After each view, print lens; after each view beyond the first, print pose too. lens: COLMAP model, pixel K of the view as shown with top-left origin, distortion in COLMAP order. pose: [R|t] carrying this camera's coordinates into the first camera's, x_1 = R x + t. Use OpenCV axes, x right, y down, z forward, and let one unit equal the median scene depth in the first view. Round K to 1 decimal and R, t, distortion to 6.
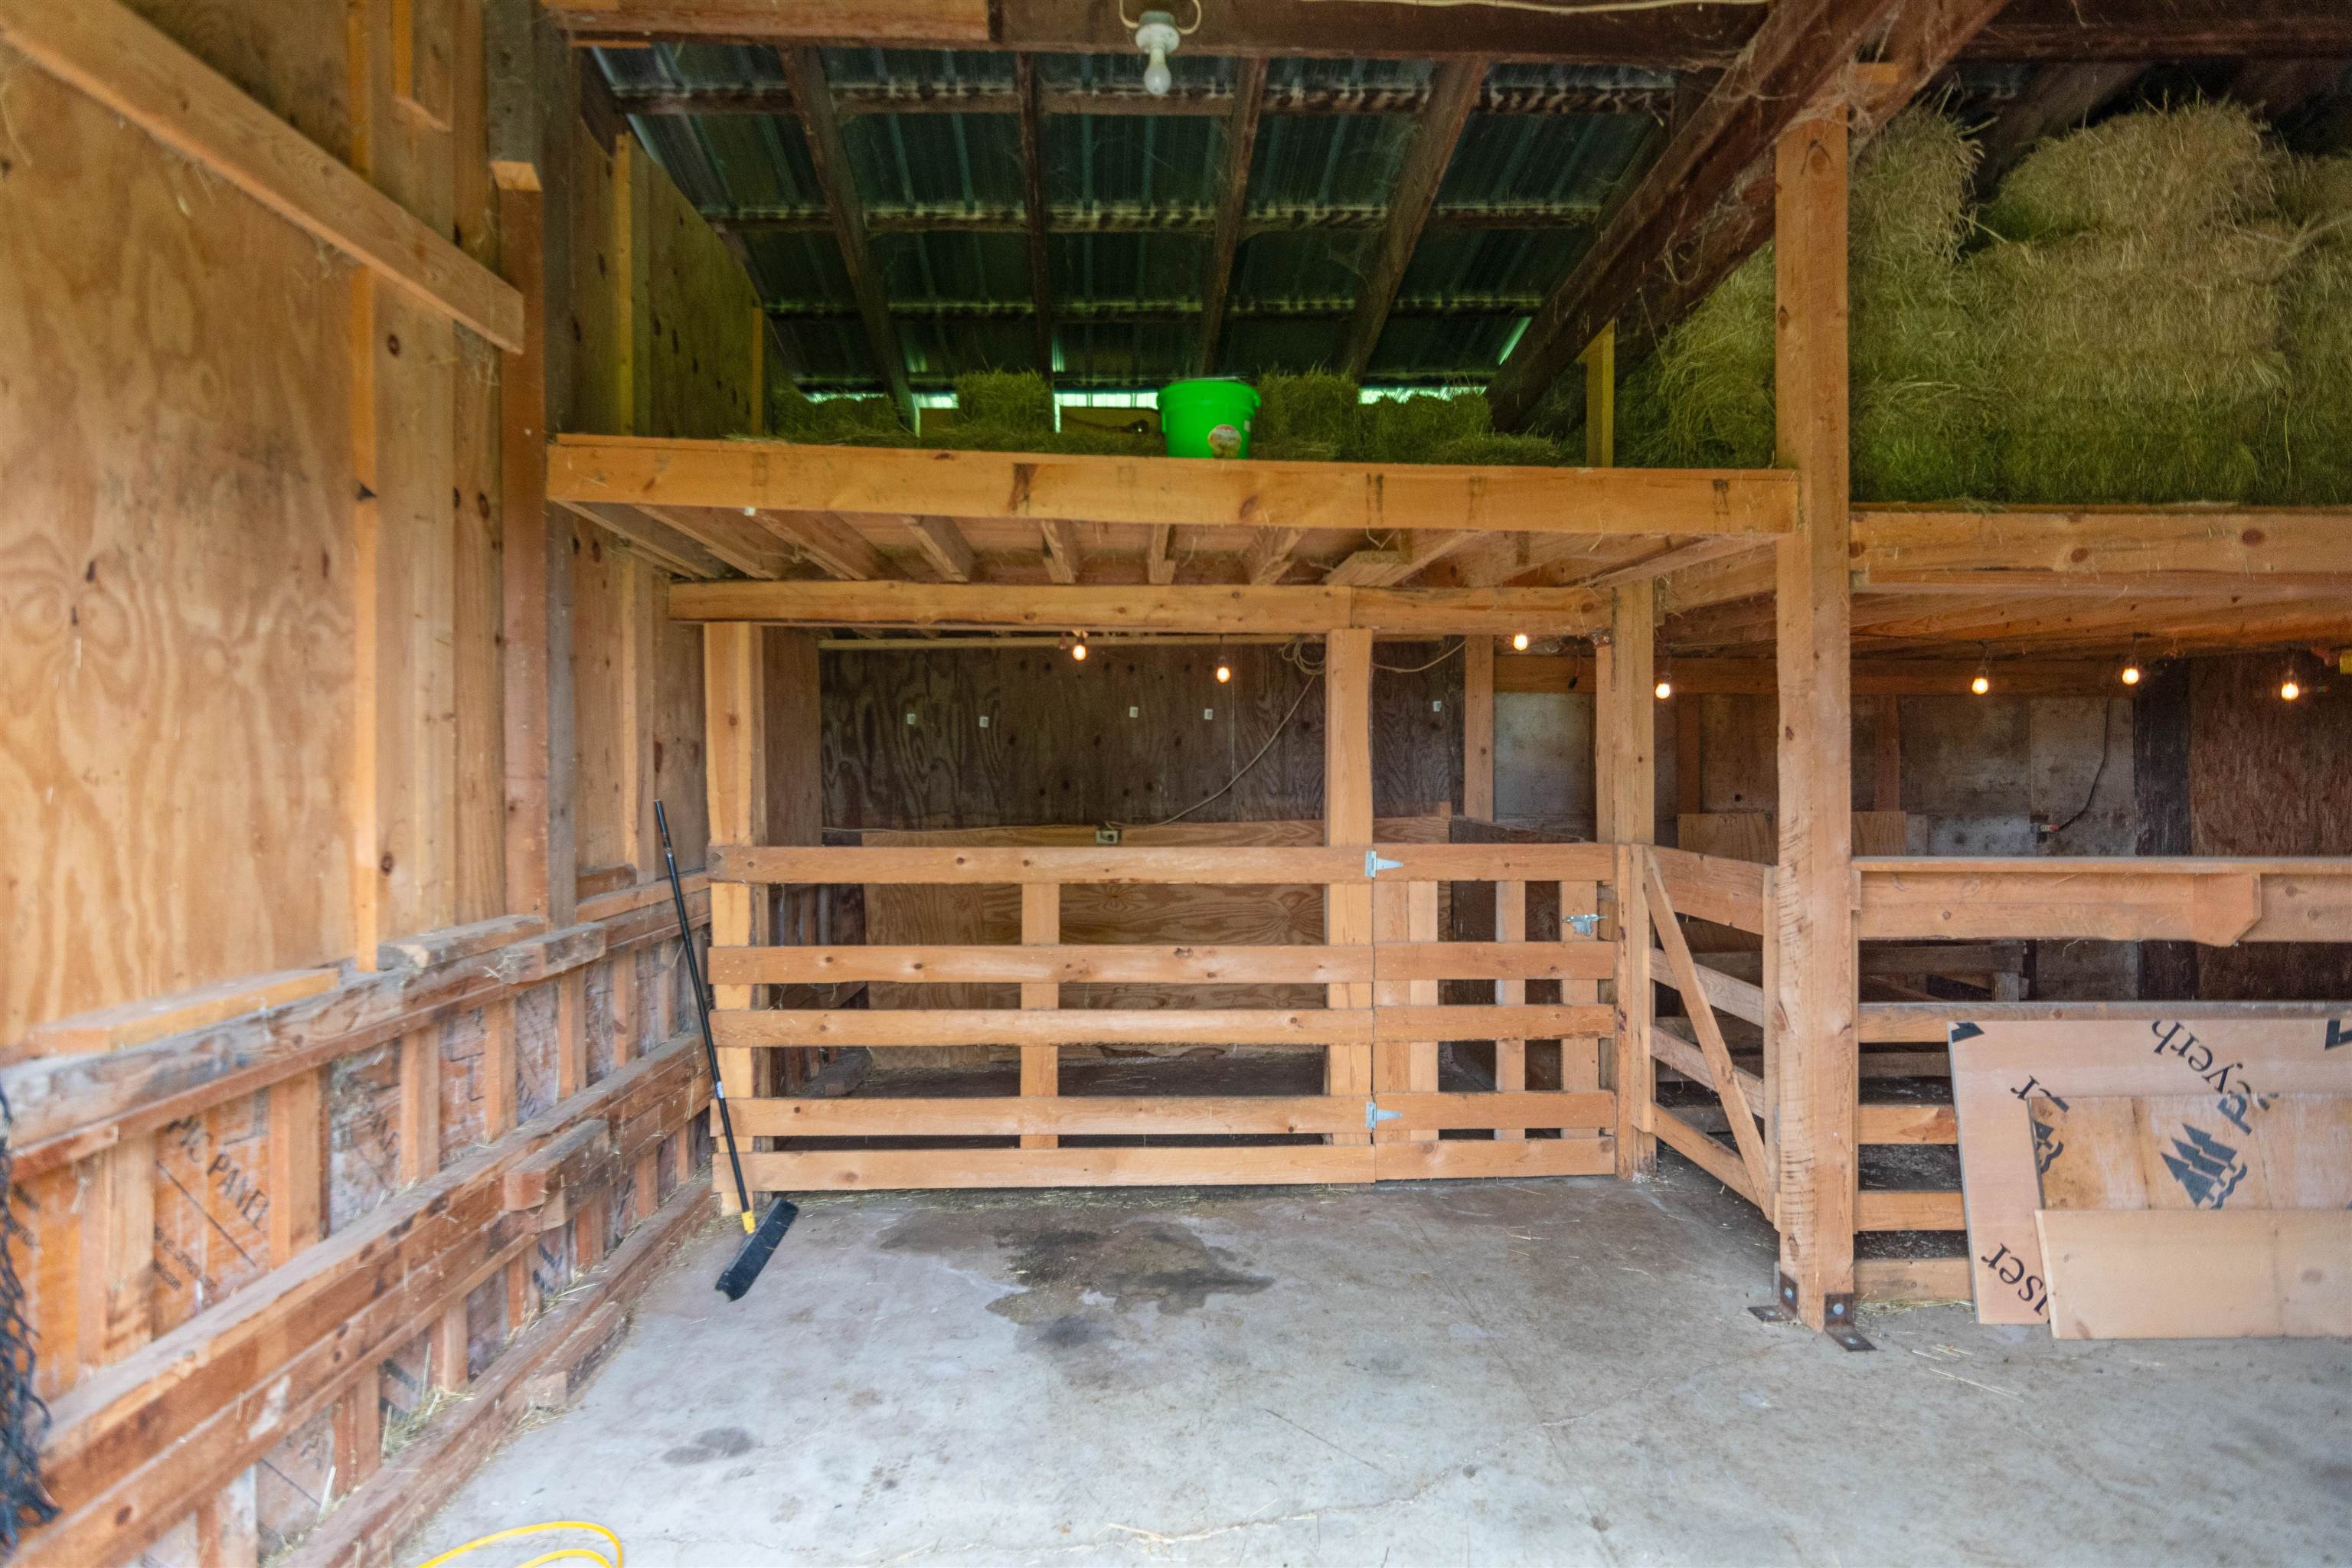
lens RADIAL K [[1145.2, 0, 1093.1], [0, 1145.2, 756.9], [0, 0, 1]] dist [-0.003520, 0.002038]
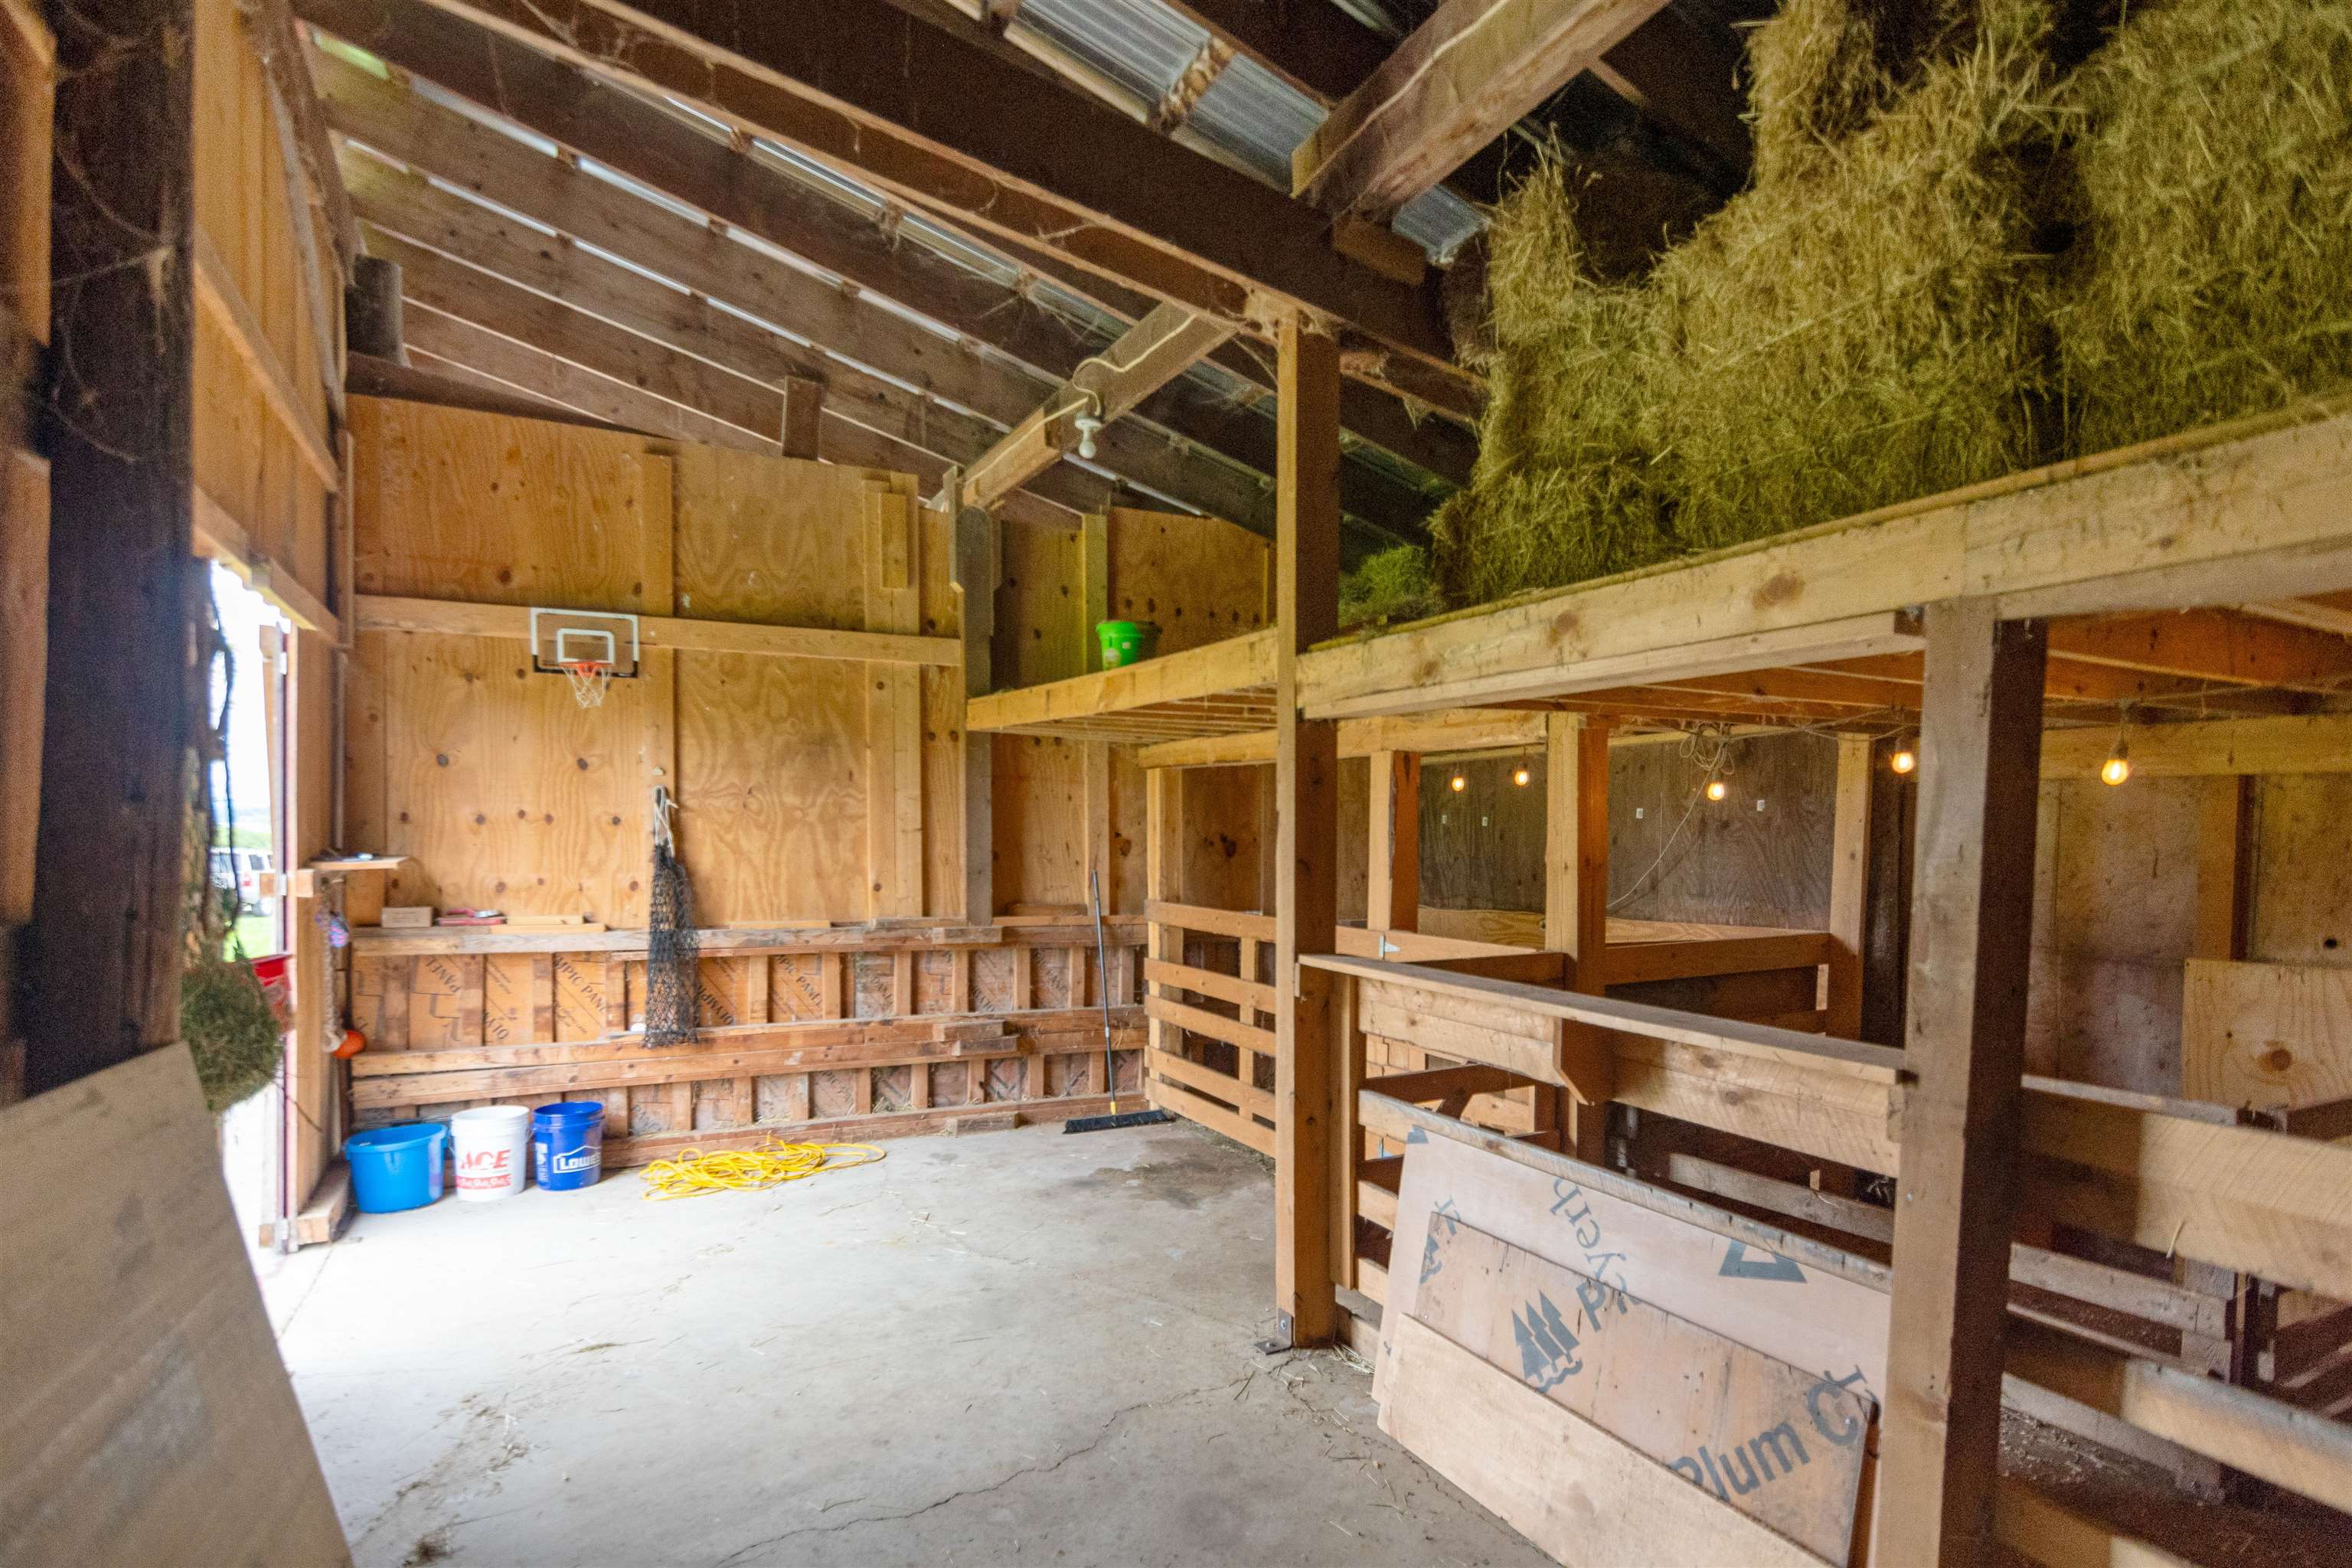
lens RADIAL K [[1145.2, 0, 1189.3], [0, 1145.2, 868.3], [0, 0, 1]] dist [-0.003520, 0.002038]
pose [[0.457443, 0.034274, -0.888578, 1.515718], [-0.010931, 0.999398, 0.032921, -0.032464], [0.889172, -0.005346, 0.457542, 0.330942]]
